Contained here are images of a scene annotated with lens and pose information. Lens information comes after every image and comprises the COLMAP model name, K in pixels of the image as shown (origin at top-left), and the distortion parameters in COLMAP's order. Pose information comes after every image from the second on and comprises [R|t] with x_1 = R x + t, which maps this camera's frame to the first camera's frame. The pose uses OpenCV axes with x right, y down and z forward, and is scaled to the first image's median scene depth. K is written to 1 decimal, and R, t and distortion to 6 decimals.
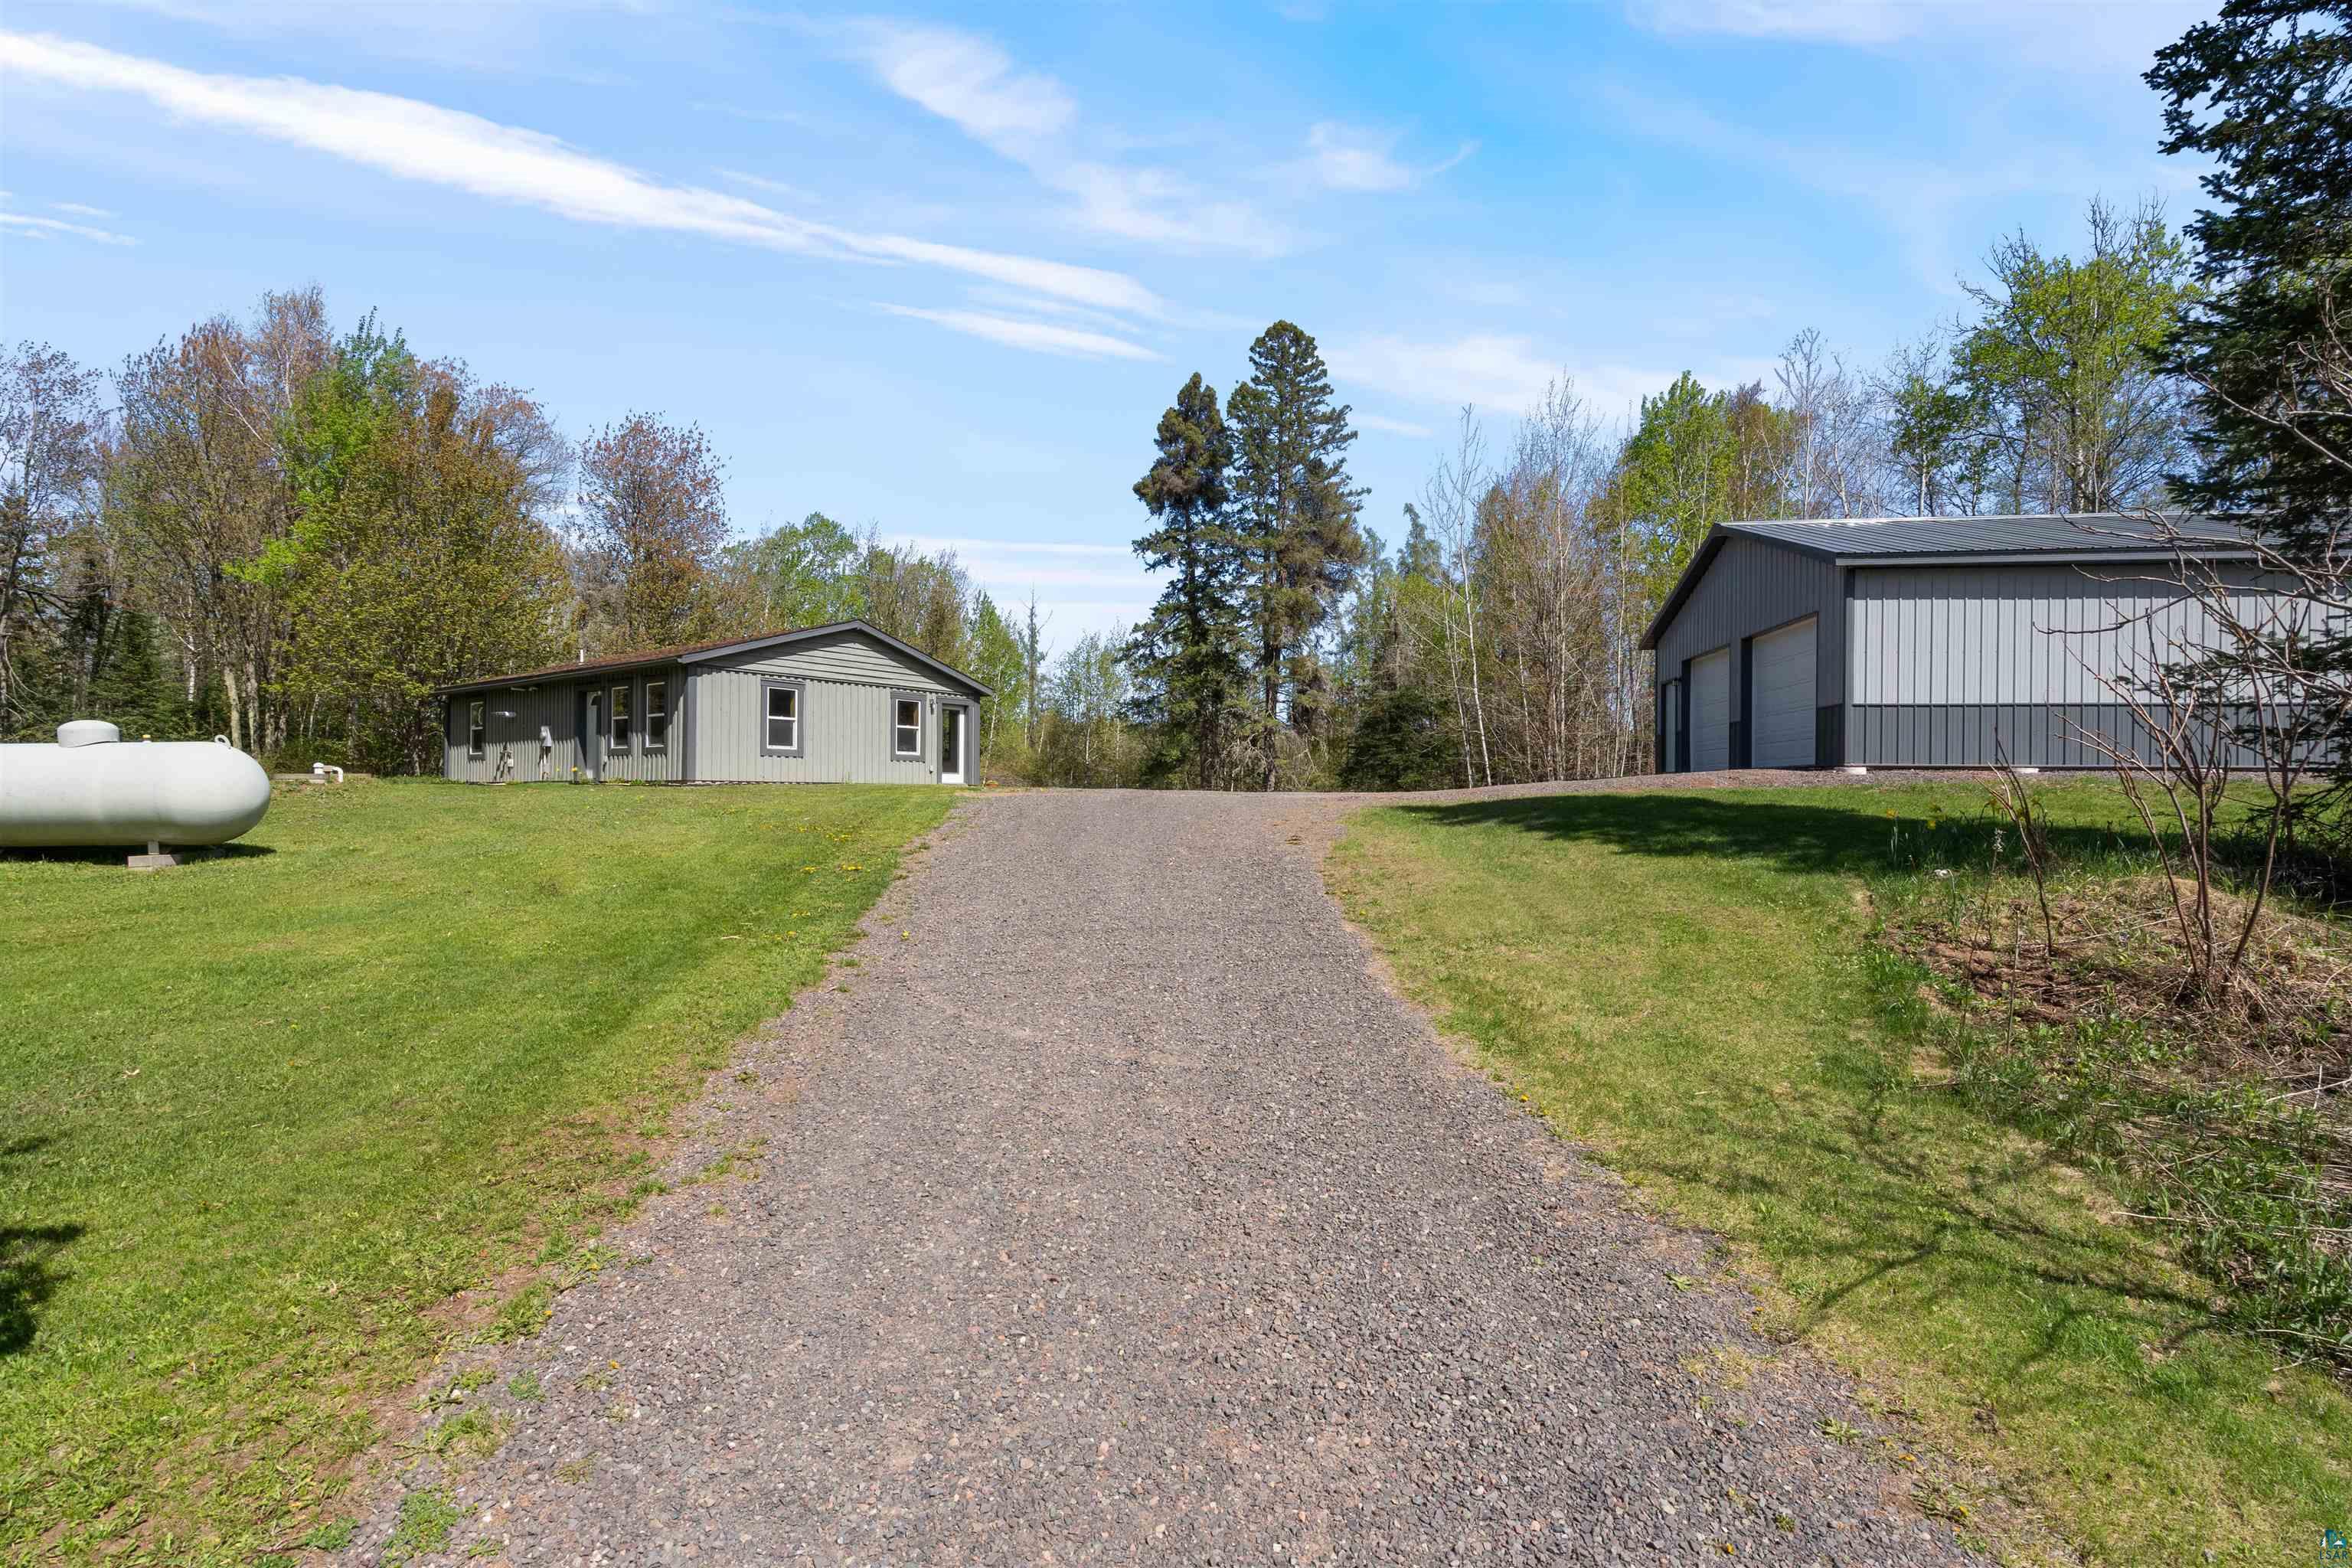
lens RADIAL K [[1083.3, 0, 1169.4], [0, 1083.3, 787.9], [0, 0, 1]] dist [-0.002974, -0.000093]
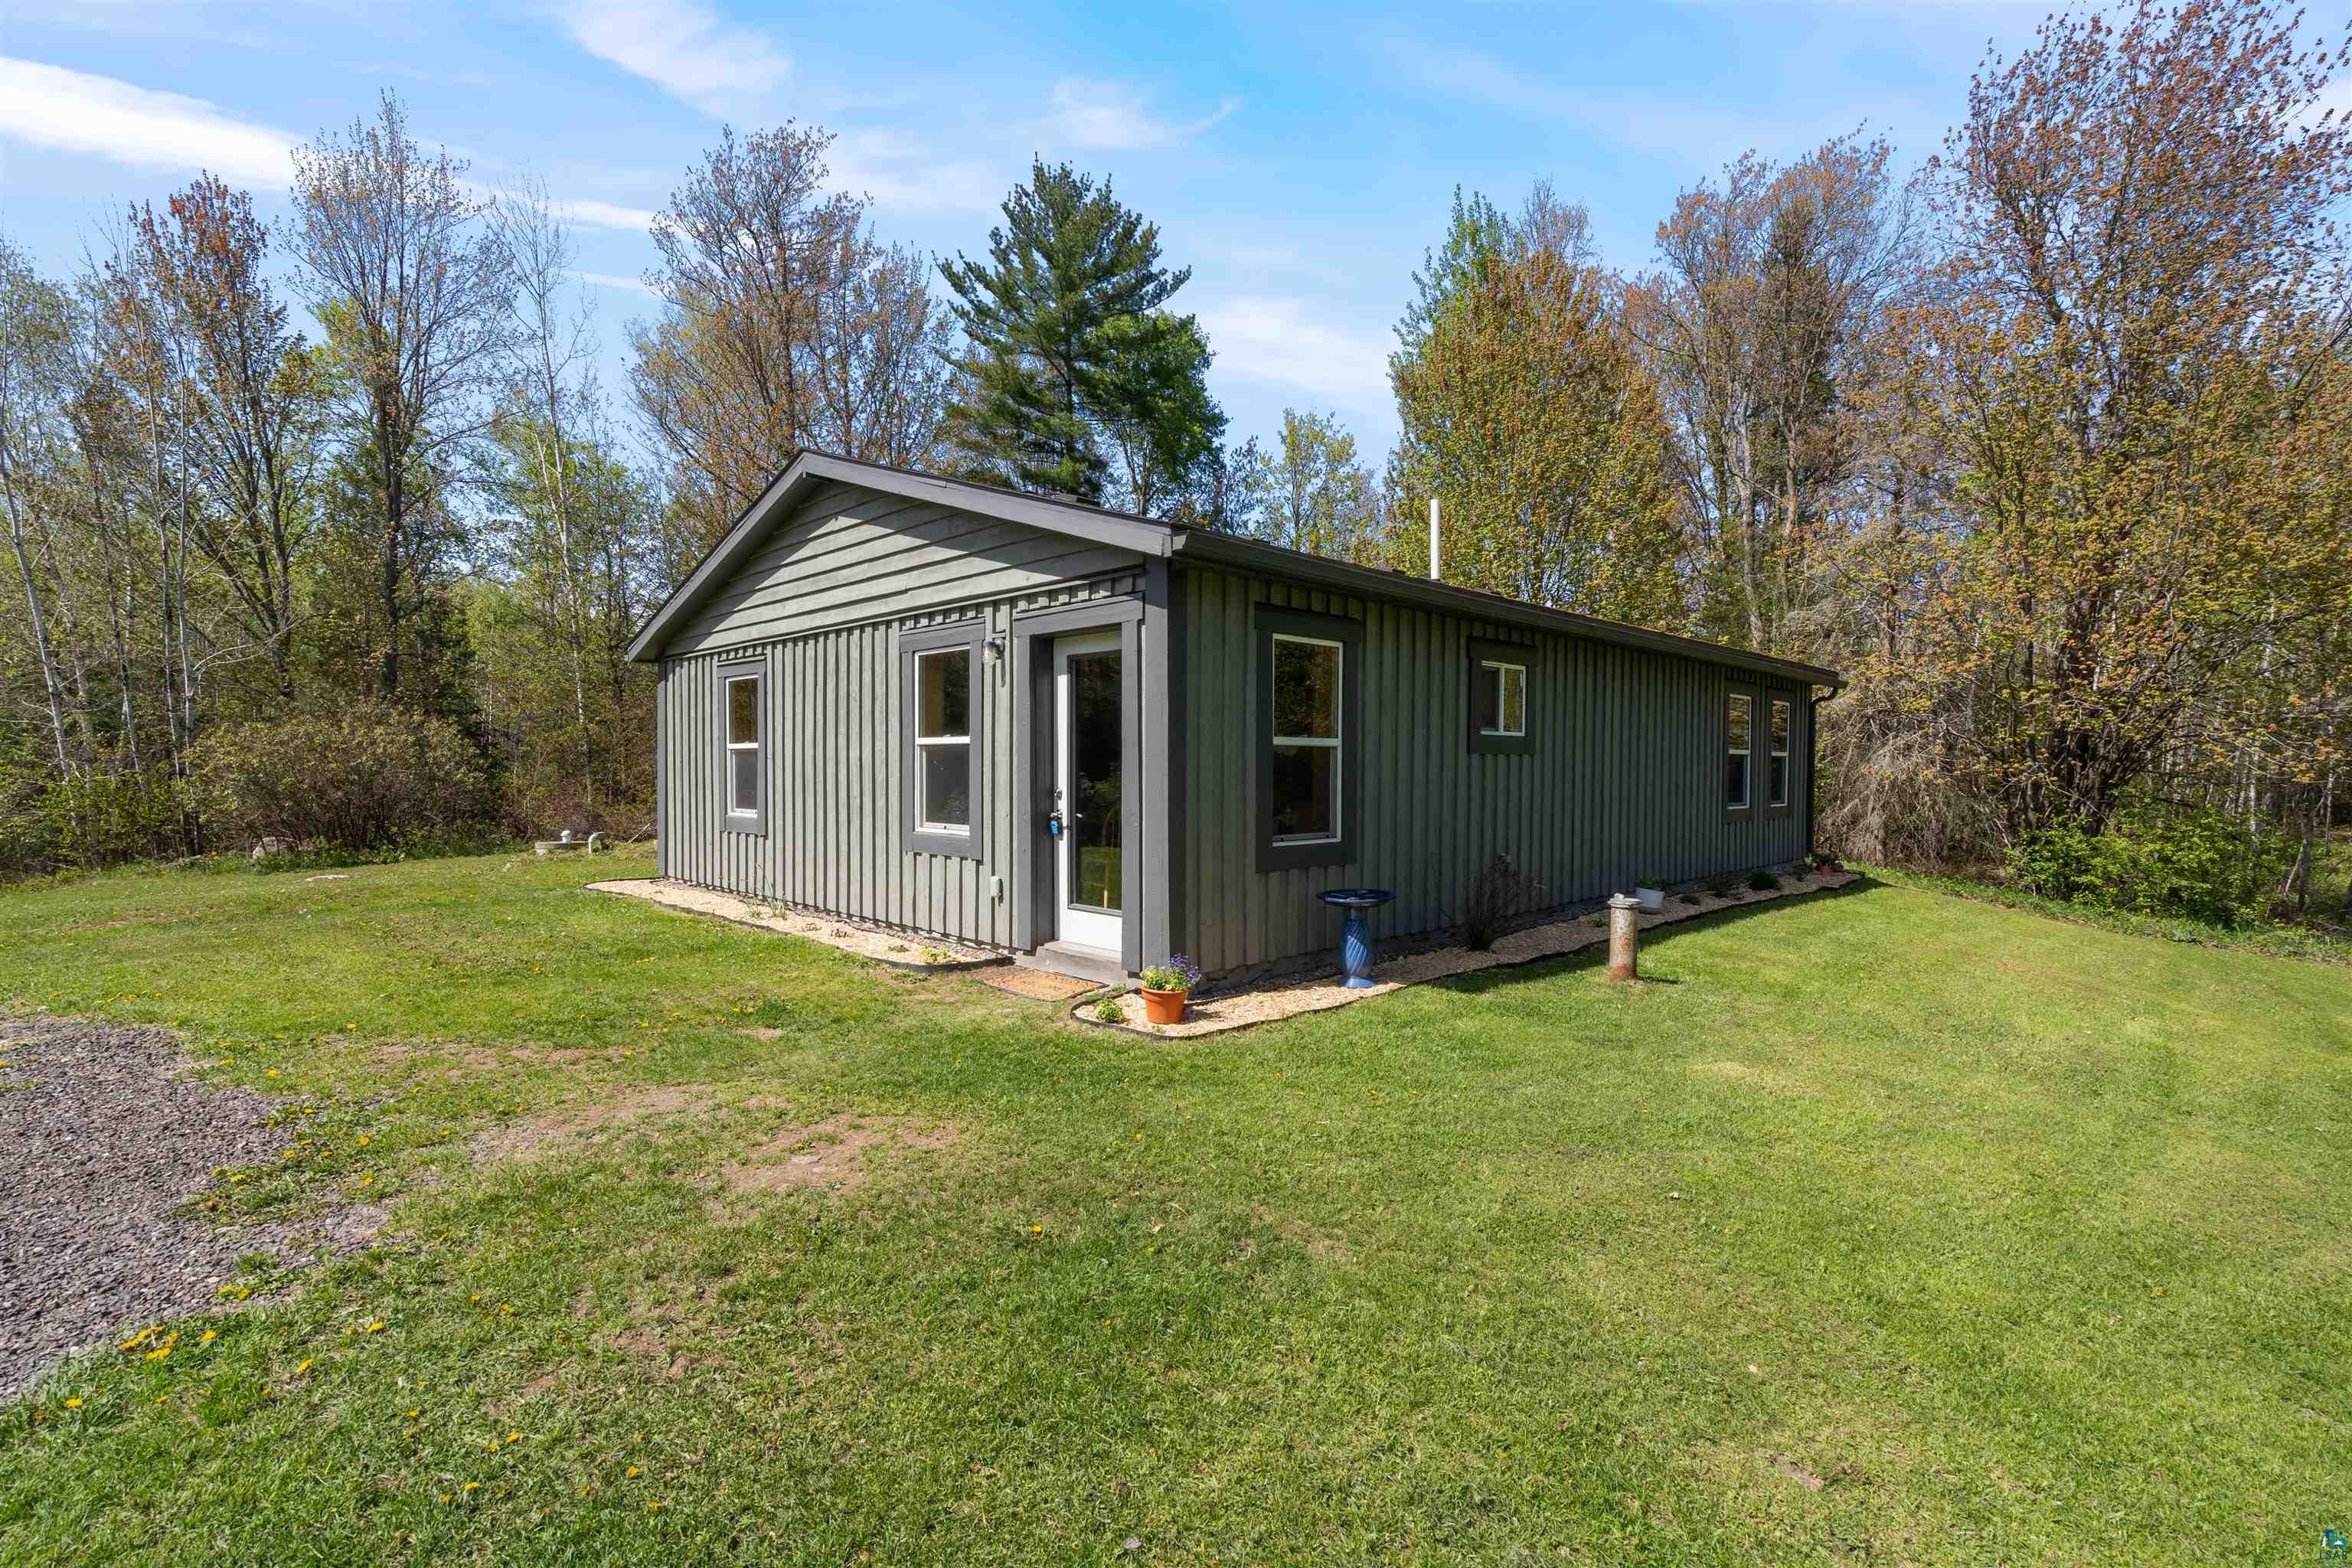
lens RADIAL K [[1083.3, 0, 1169.4], [0, 1083.3, 787.9], [0, 0, 1]] dist [-0.002974, -0.000093]
pose [[-0.154398, 0.012806, -0.987926, 0.026631], [0.004435, 0.999915, 0.012269, -0.030830], [0.987999, -0.002487, -0.154441, 0.730025]]
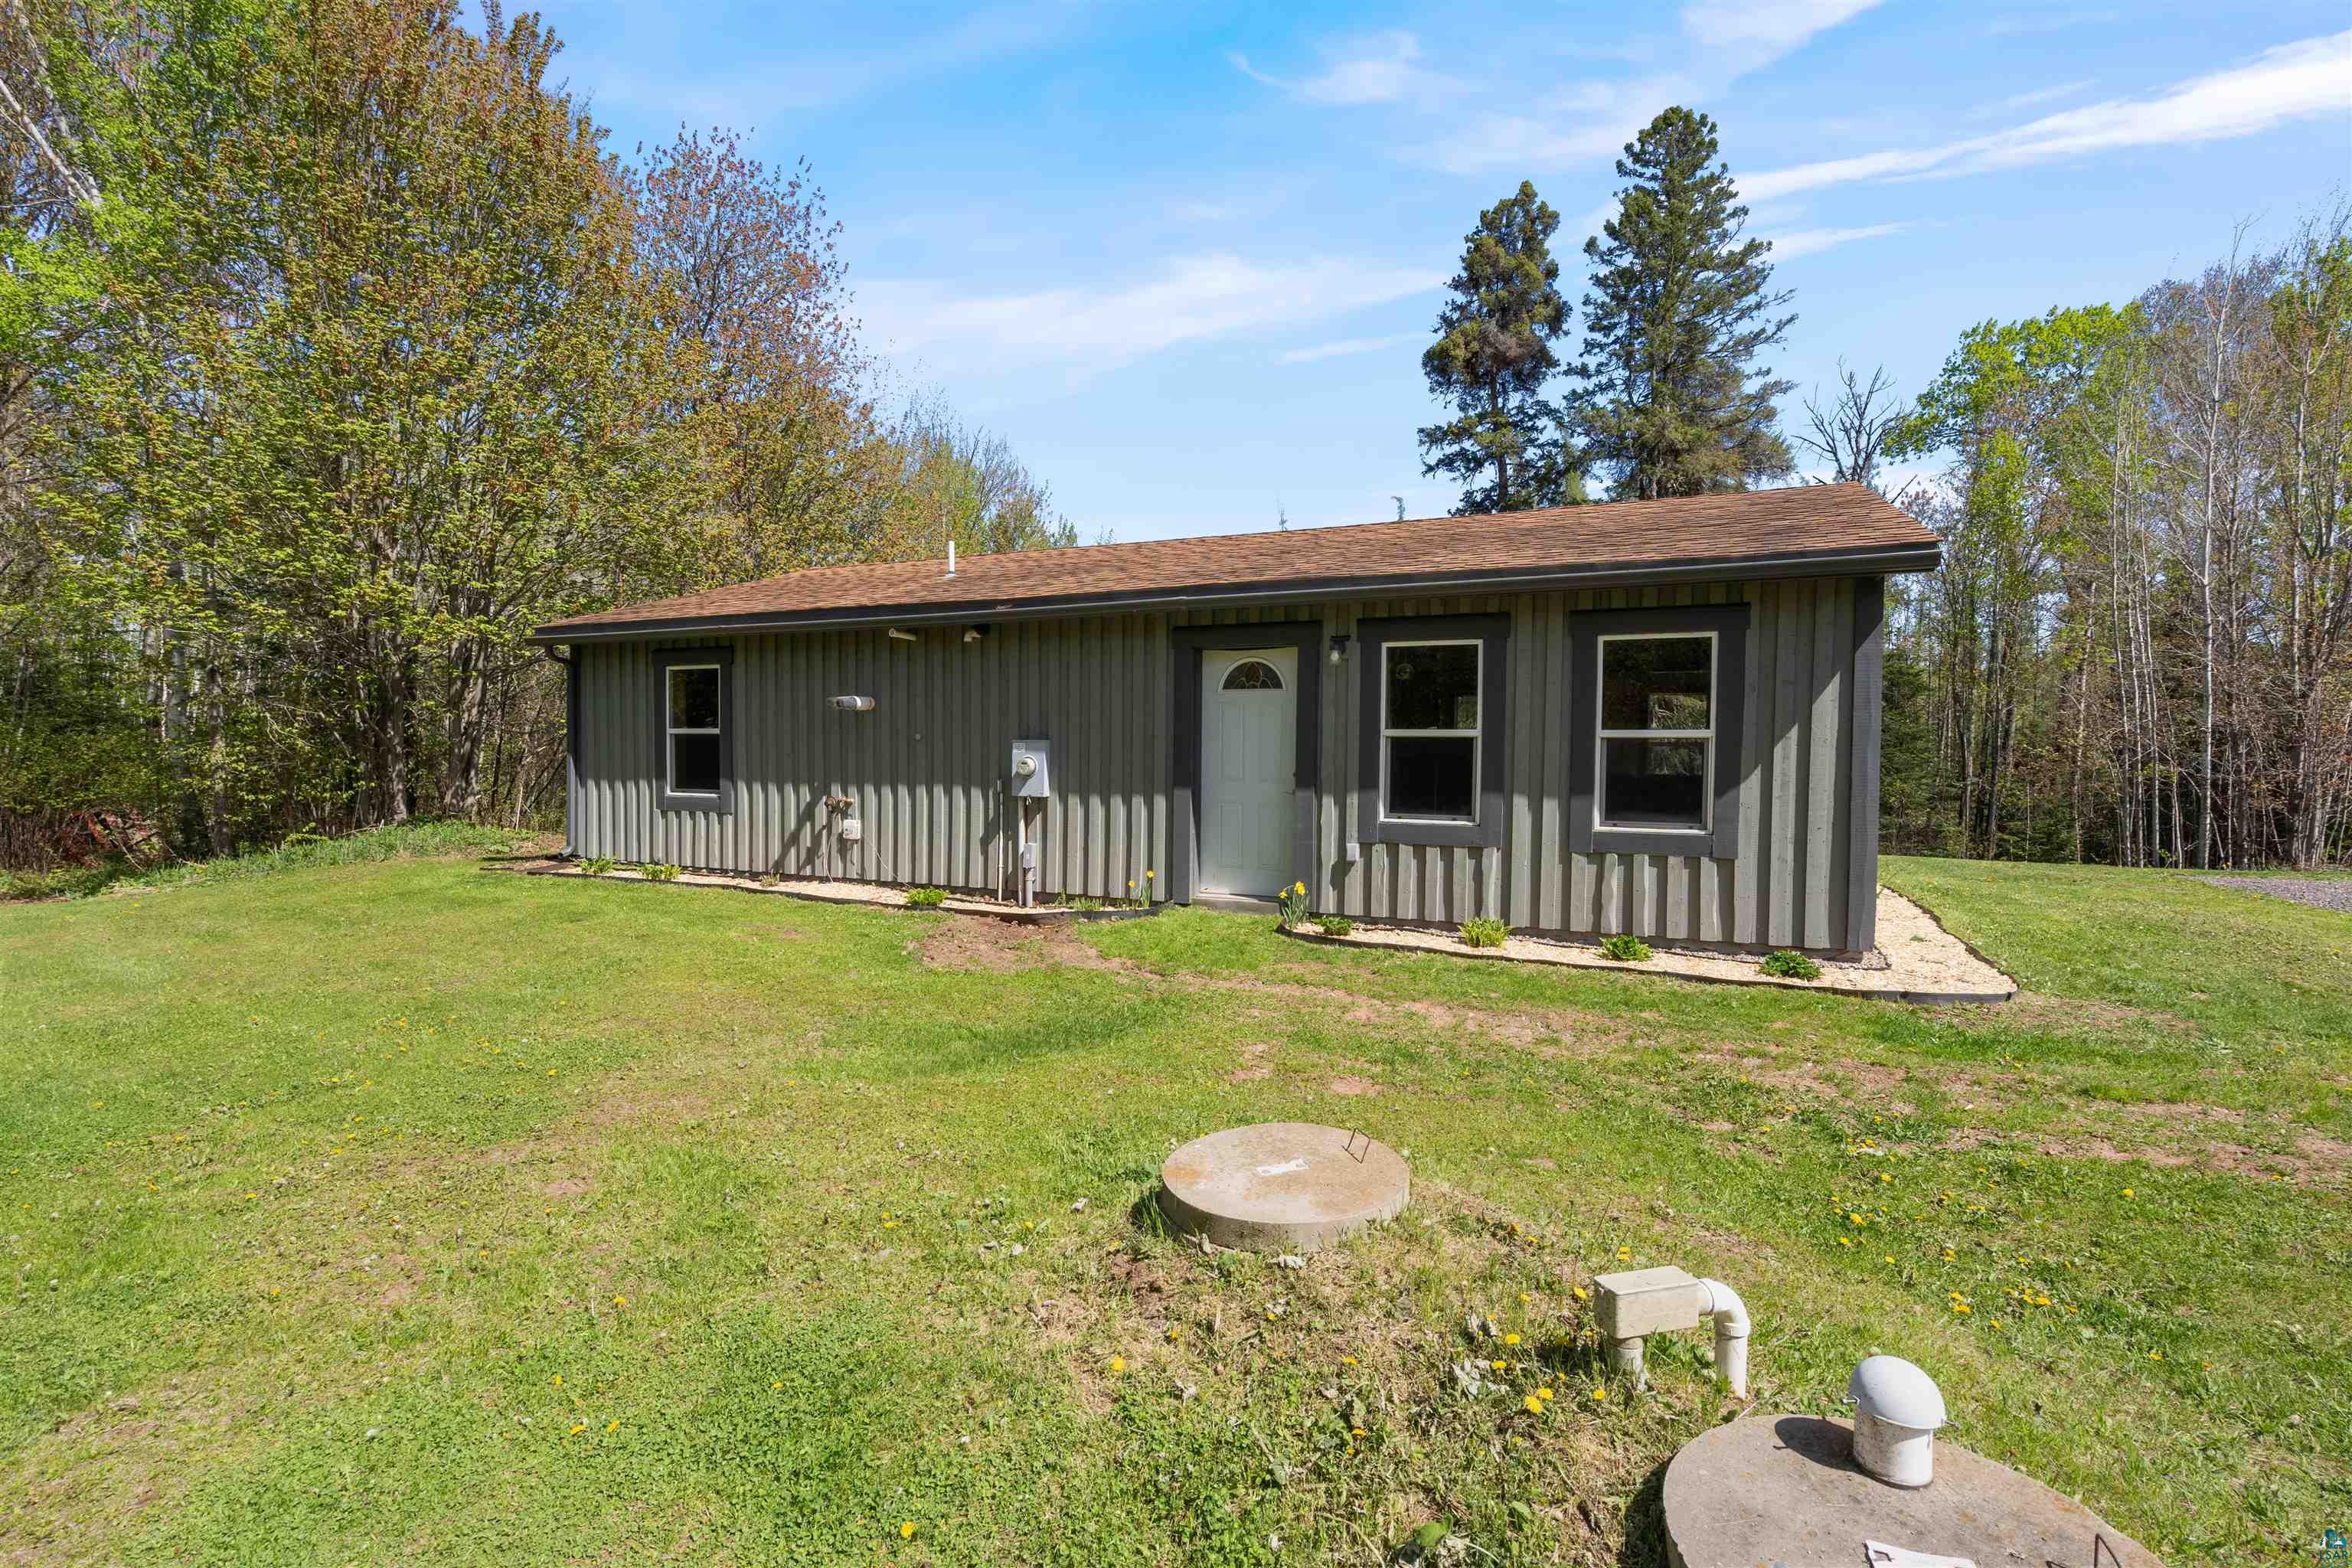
lens RADIAL K [[1104.3, 0, 1178.1], [0, 1104.3, 784.4], [0, 0, 1]] dist [-0.000563, 0.008937]
pose [[0.979593, -0.003541, 0.200958, -0.383226], [-0.004548, 0.999198, 0.039774, -0.036729], [-0.200938, -0.039876, 0.978792, 0.401439]]
